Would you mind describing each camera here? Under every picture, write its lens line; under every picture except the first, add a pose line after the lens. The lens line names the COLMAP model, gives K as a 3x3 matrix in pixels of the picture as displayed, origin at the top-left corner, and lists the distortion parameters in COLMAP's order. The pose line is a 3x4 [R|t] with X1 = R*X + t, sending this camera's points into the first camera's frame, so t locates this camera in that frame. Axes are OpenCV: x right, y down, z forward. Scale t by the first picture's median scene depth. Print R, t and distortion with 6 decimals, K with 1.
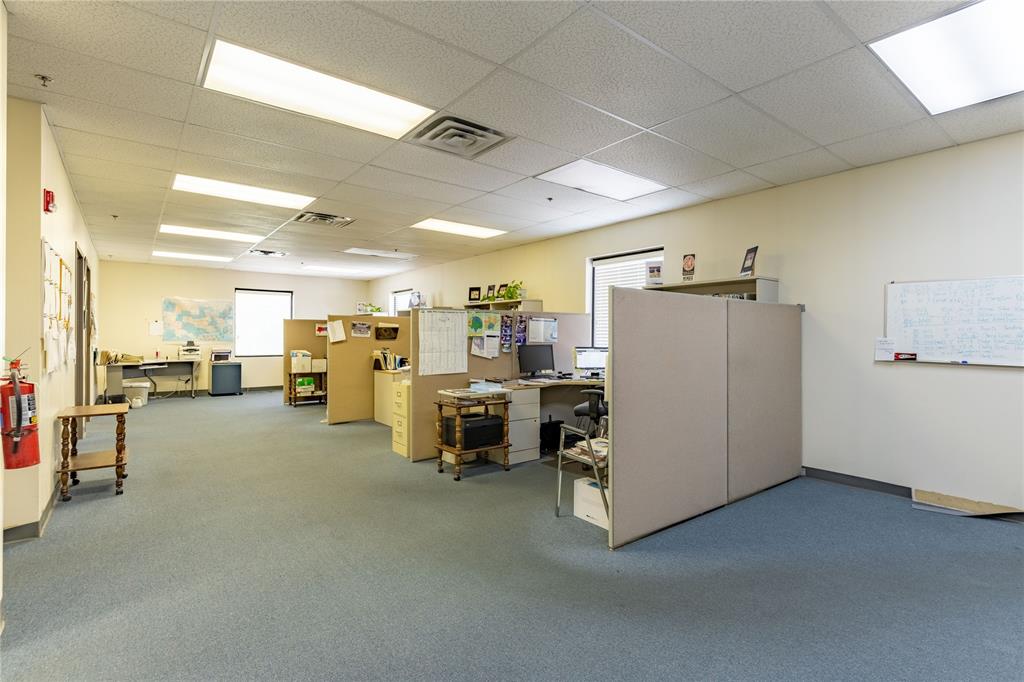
lens RADIAL K [[492.2, 0, 522.1], [0, 492.2, 336.6], [0, 0, 1]] dist [0.003838, 0.000128]
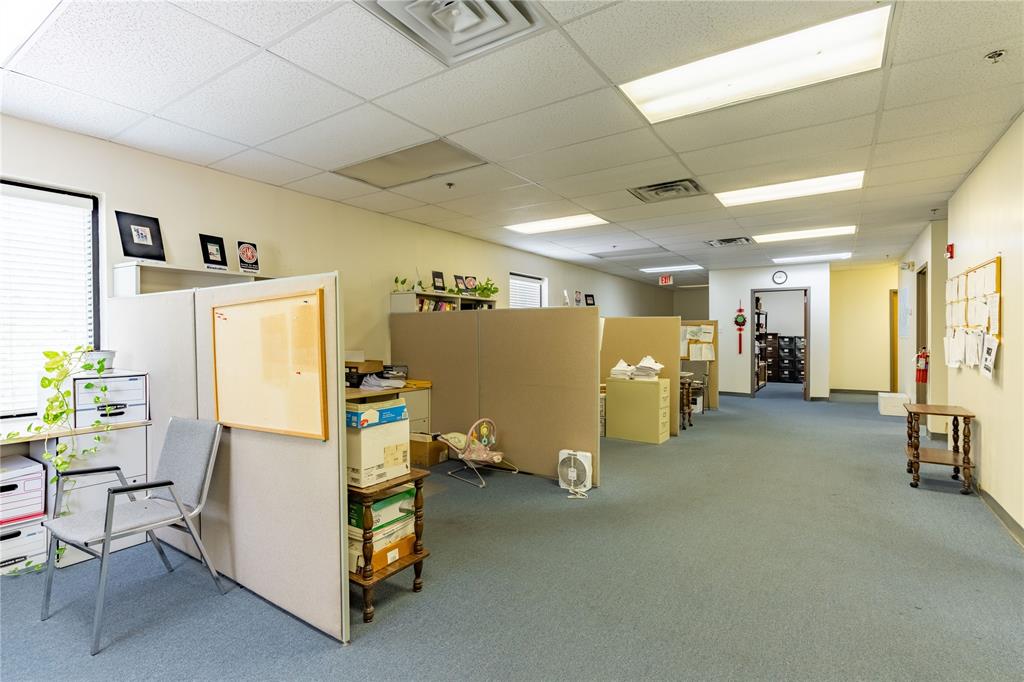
lens RADIAL K [[492.2, 0, 521.1], [0, 492.2, 343.9], [0, 0, 1]] dist [0.003838, 0.000128]
pose [[-0.316156, -0.007464, 0.948678, -0.634795], [0.008969, 0.999901, 0.010856, -0.000748], [-0.948665, 0.011941, -0.316058, 0.874448]]
